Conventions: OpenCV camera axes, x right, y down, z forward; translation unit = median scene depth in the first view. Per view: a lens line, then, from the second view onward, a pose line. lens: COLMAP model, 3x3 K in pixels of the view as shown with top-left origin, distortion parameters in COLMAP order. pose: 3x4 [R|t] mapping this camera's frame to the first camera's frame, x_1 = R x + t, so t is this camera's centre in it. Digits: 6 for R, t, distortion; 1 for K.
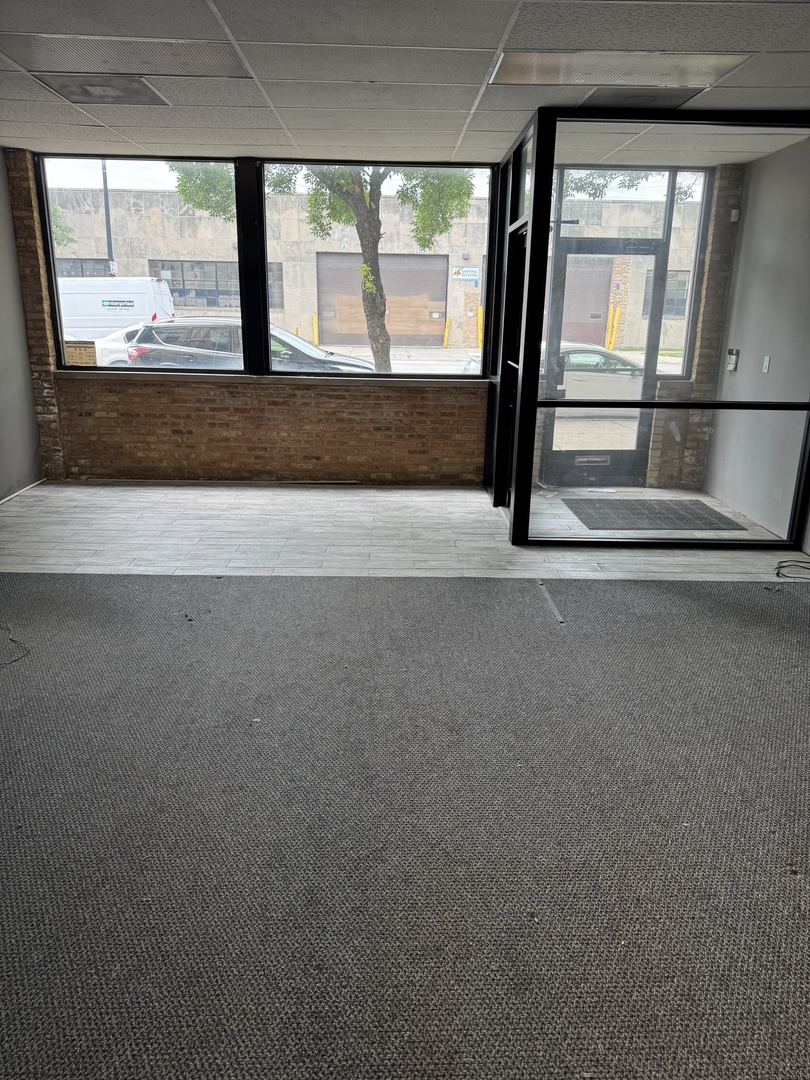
lens RADIAL K [[761.1, 0, 405.0], [0, 761.1, 540.0], [0, 0, 1]] dist [0.140810, -0.265304]
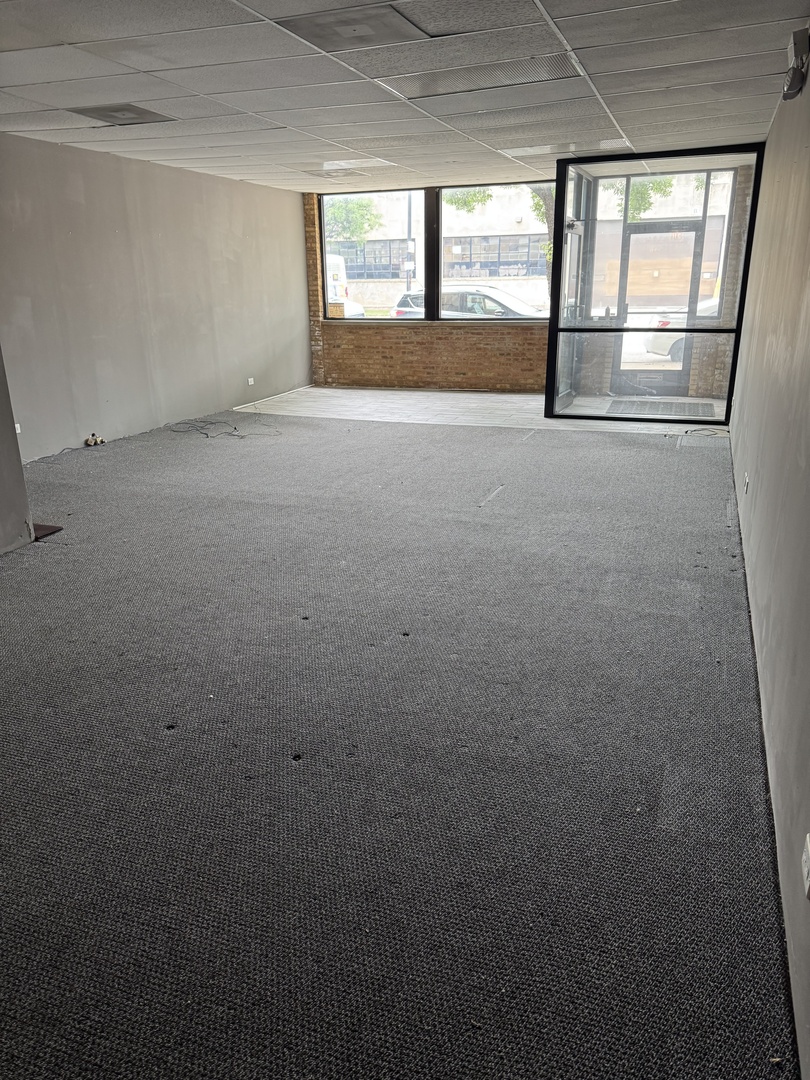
lens RADIAL K [[766.7, 0, 387.2], [0, 766.7, 542.3], [0, 0, 1]] dist [0.172157, -0.358699]
pose [[0.918679, 0.096470, -0.383043, 0.393224], [-0.082055, 0.995173, 0.053836, 0.169429], [0.386388, -0.018028, 0.922160, -0.553413]]
